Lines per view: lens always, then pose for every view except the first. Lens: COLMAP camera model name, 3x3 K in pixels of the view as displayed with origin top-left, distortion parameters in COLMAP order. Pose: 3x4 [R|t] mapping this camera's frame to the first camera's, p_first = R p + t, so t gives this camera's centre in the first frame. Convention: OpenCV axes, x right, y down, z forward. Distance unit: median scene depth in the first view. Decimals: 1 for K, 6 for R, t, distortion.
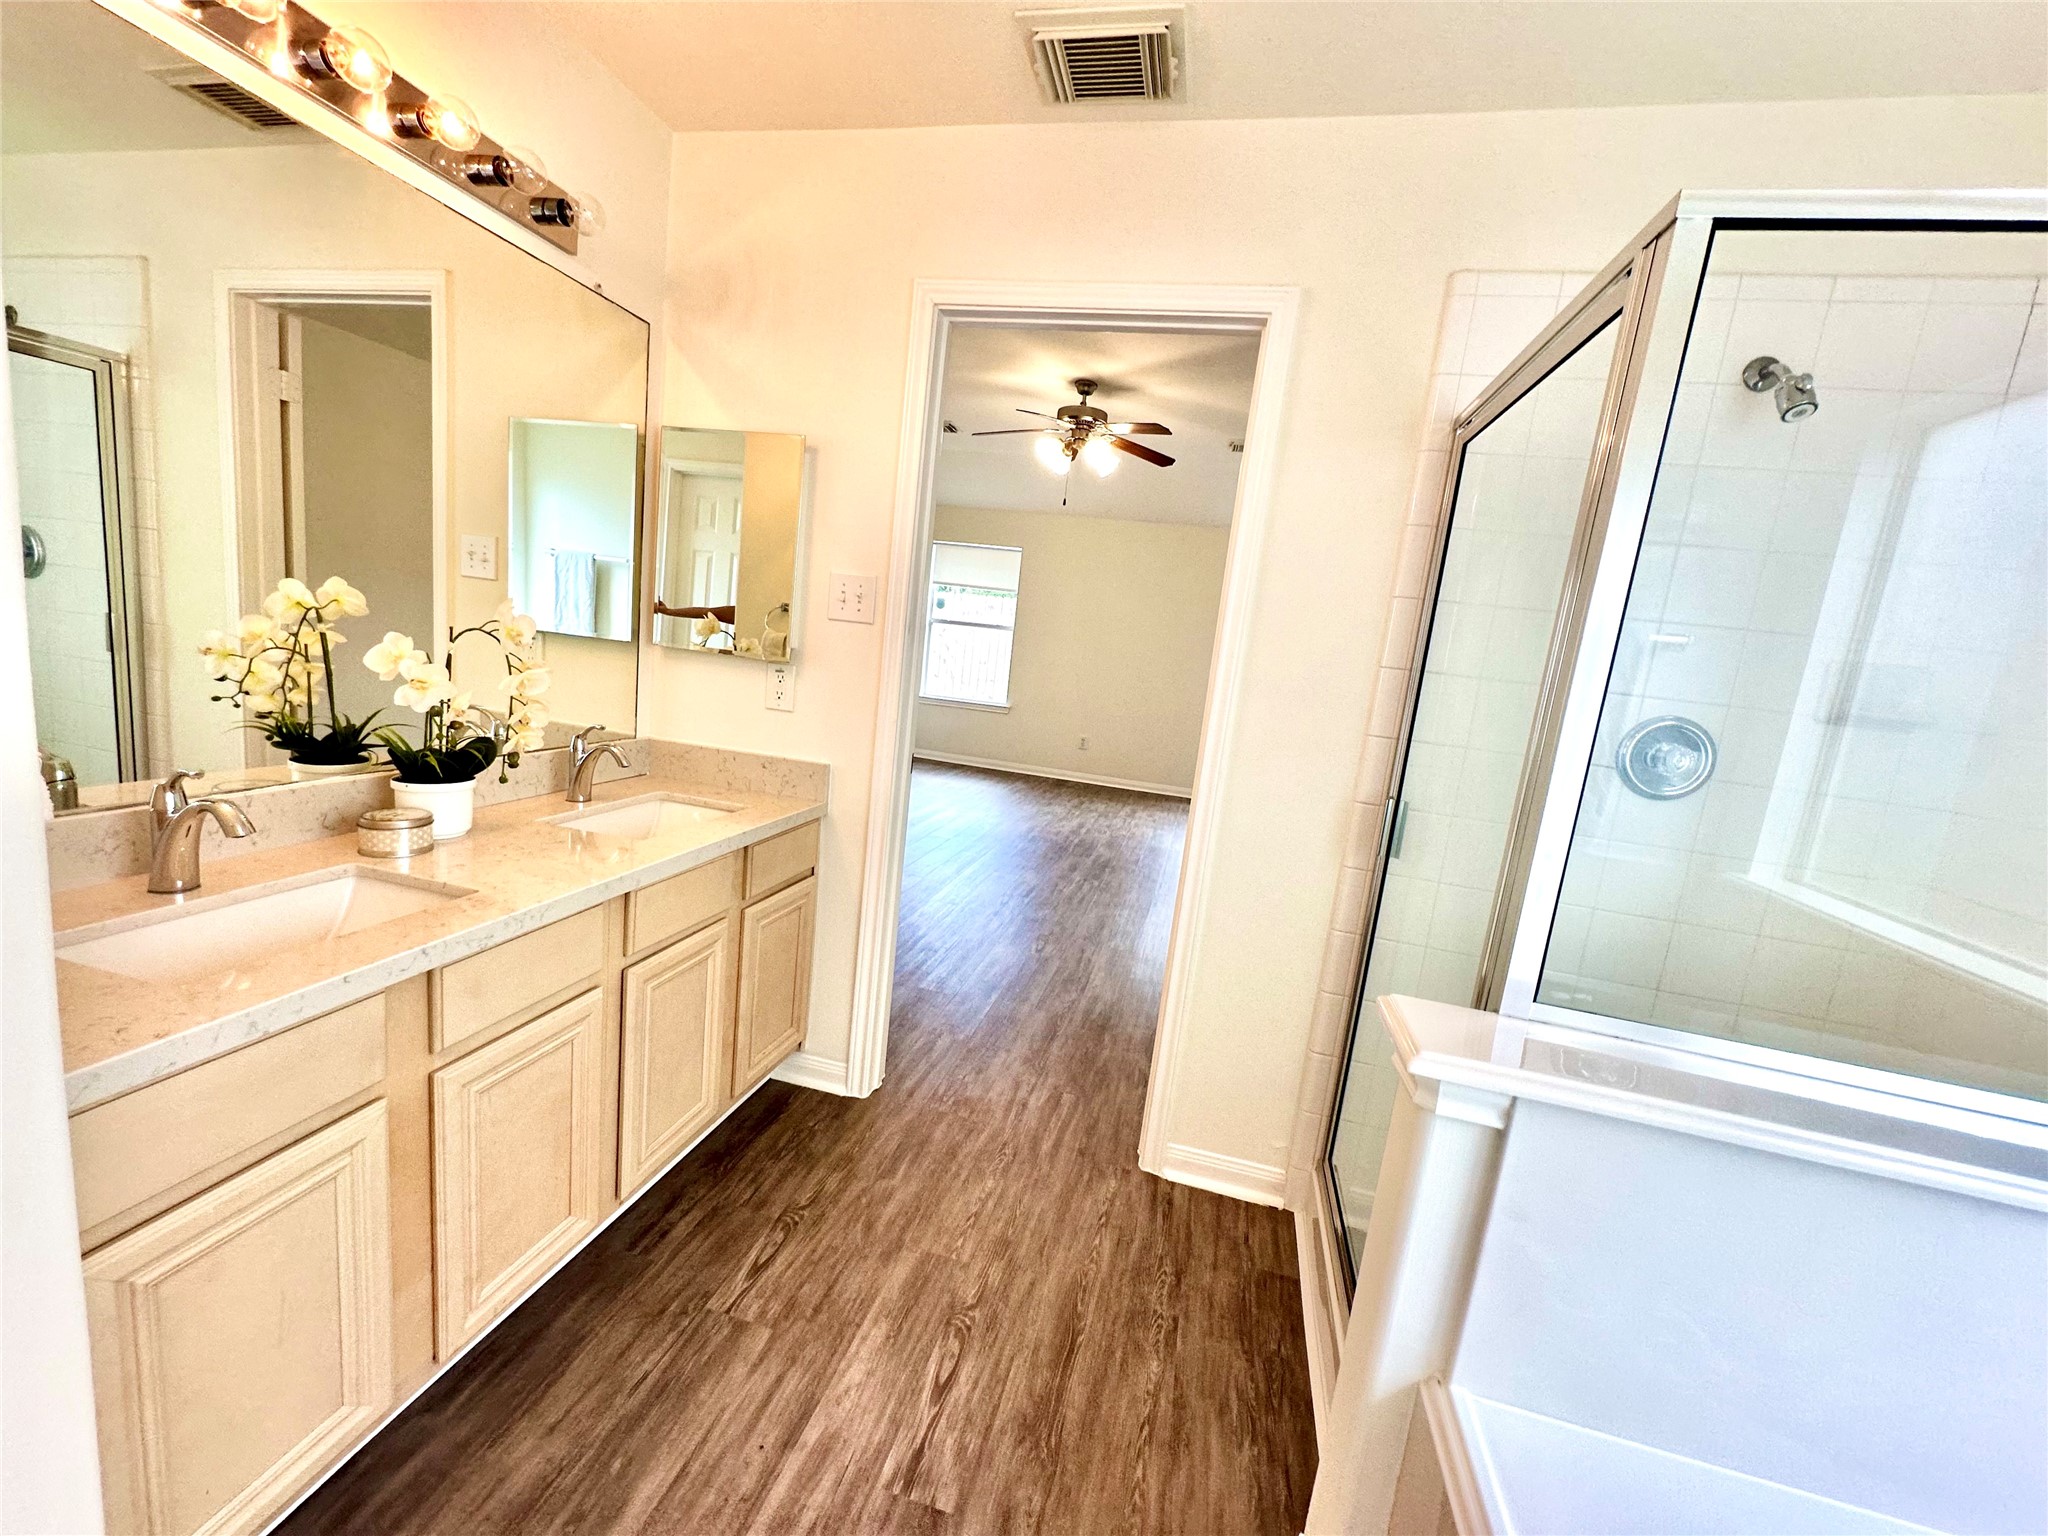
lens RADIAL K [[817.5, 0, 1020.6], [0, 817.5, 765.0], [0, 0, 1]] dist [-0.003071, 0.001152]
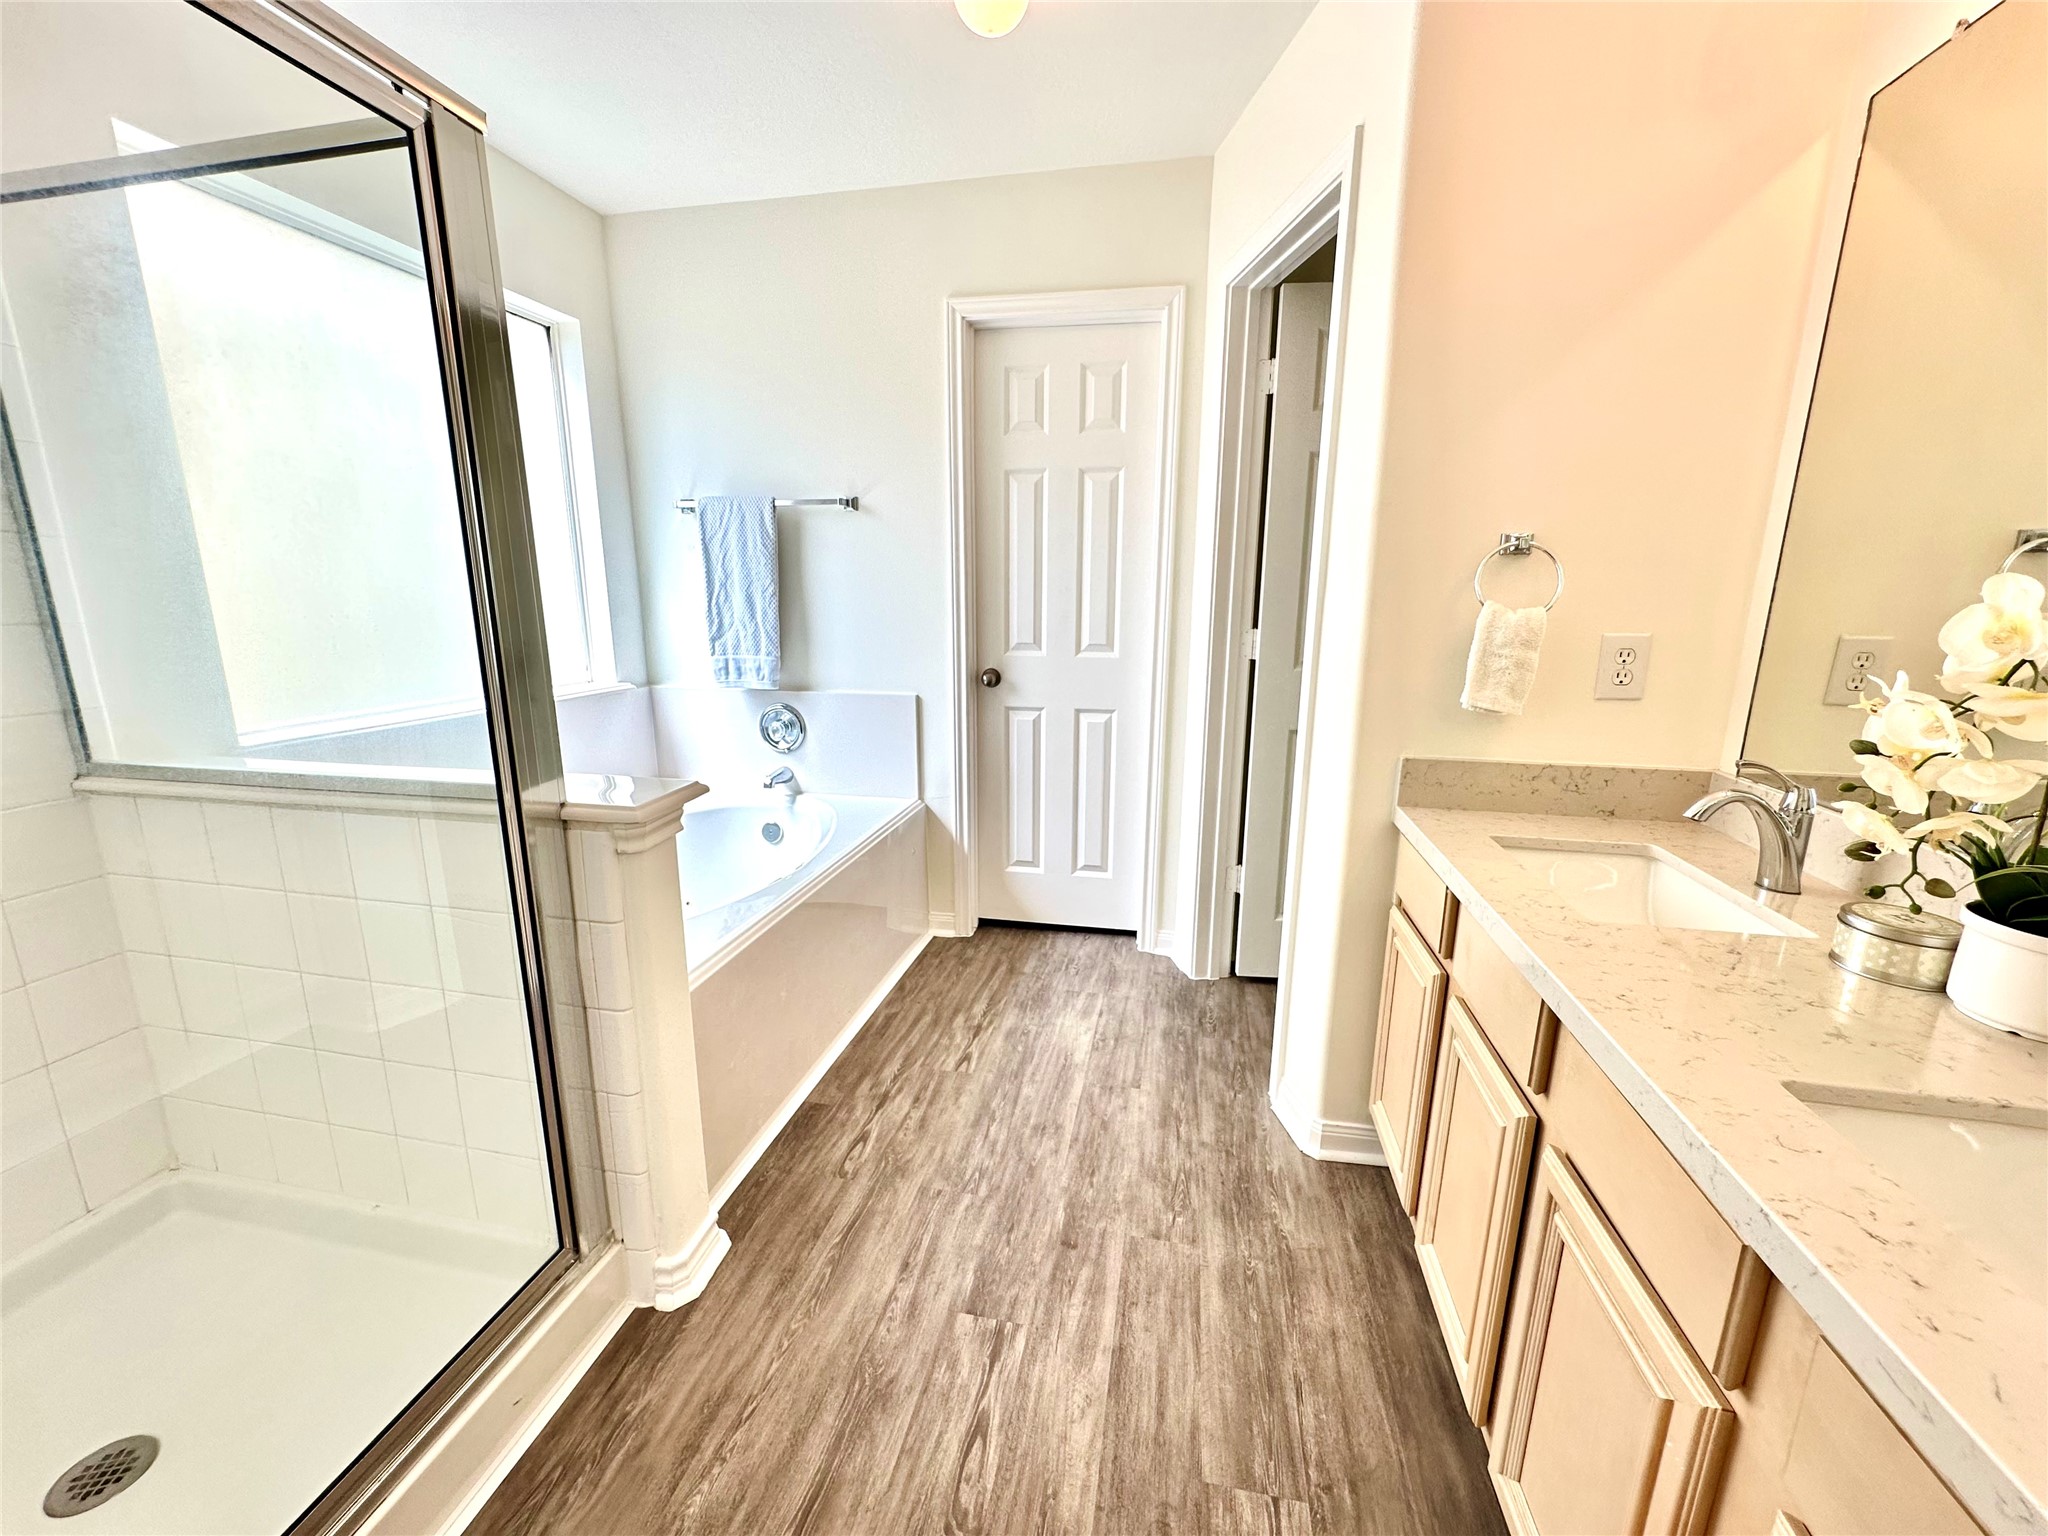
lens RADIAL K [[817.5, 0, 1012.4], [0, 817.5, 762.9], [0, 0, 1]] dist [-0.003071, 0.001152]
pose [[-0.992500, -0.107262, -0.058647, -0.006794], [-0.121279, 0.924208, 0.362121, -0.209986], [0.015361, 0.366518, -0.930284, 1.593906]]
